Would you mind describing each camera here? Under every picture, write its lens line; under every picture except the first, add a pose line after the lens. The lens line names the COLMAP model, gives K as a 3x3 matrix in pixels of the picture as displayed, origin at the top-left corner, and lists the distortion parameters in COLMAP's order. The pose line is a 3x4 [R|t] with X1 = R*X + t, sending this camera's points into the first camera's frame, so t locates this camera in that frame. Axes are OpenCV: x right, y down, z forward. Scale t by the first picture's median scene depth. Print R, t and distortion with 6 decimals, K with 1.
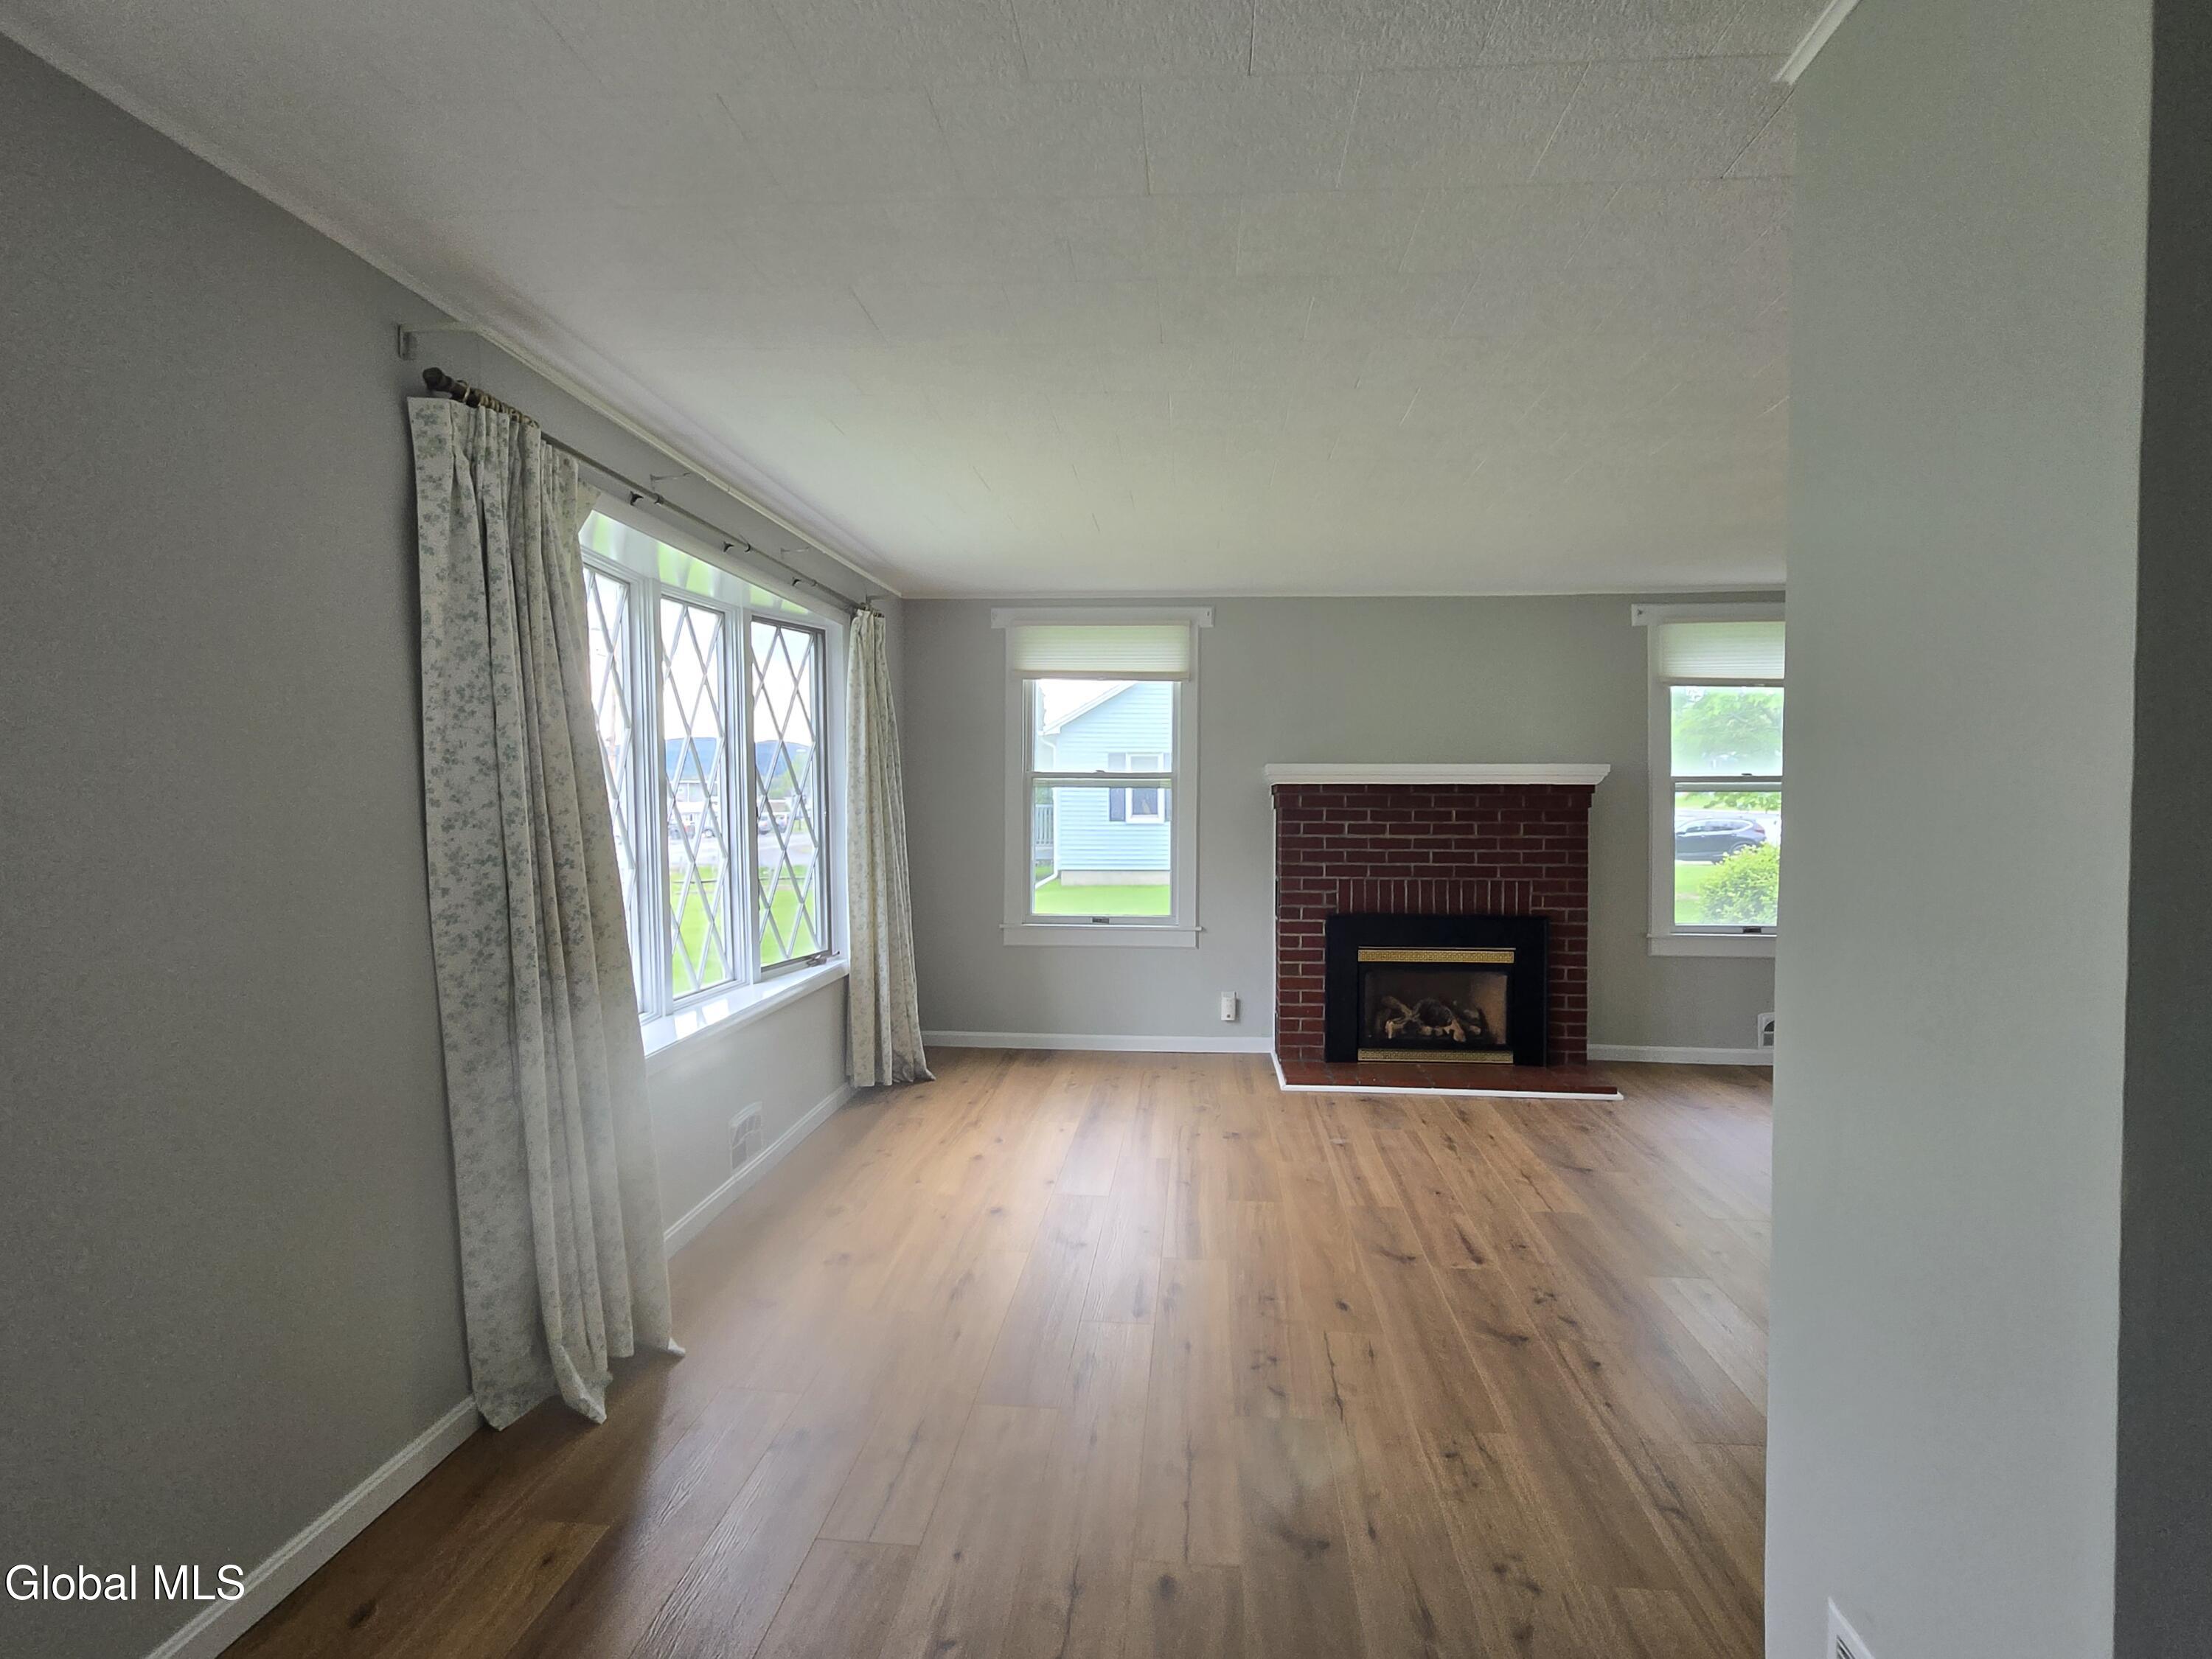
lens RADIAL K [[1142.5, 0, 1113.0], [0, 1142.5, 834.6], [0, 0, 1]] dist [0.005241, 0.000398]
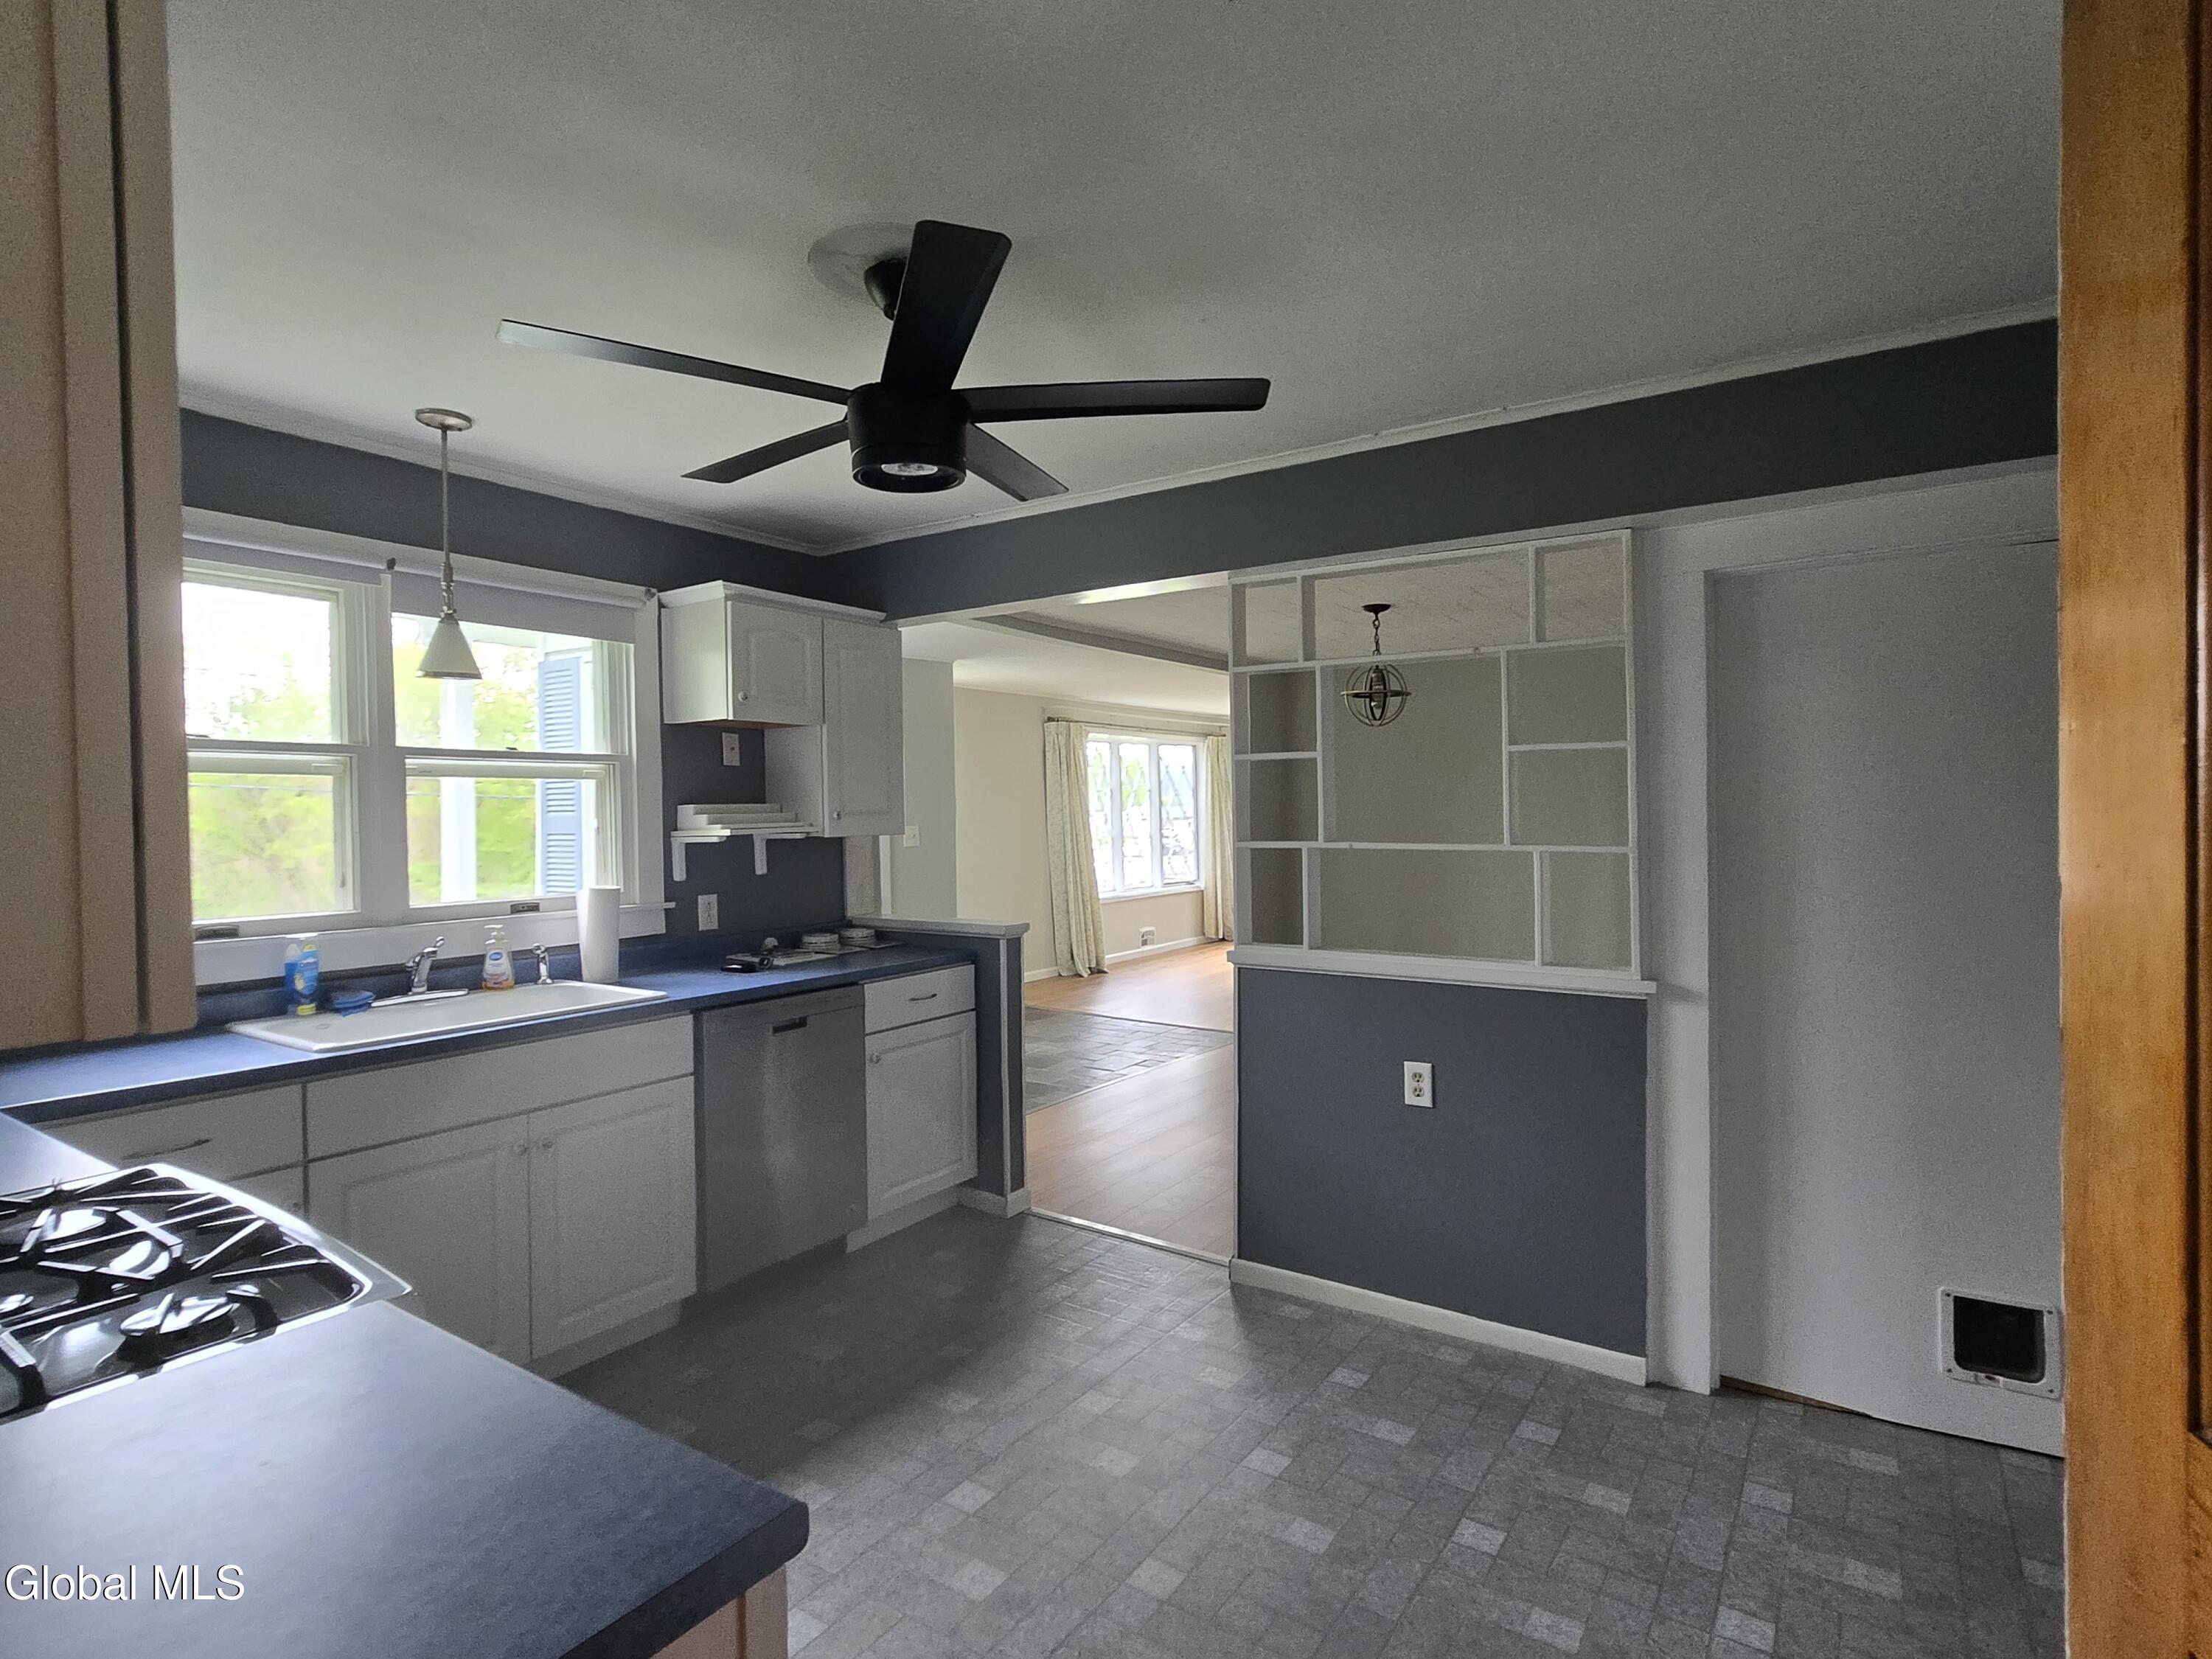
lens RADIAL K [[1142.5, 0, 1105.5], [0, 1142.5, 822.0], [0, 0, 1]] dist [0.005241, 0.000398]
pose [[0.868642, -0.010027, -0.495339, 1.559987], [-0.003504, 0.999646, -0.026381, 0.087099], [0.495428, 0.024652, 0.868299, -2.378824]]
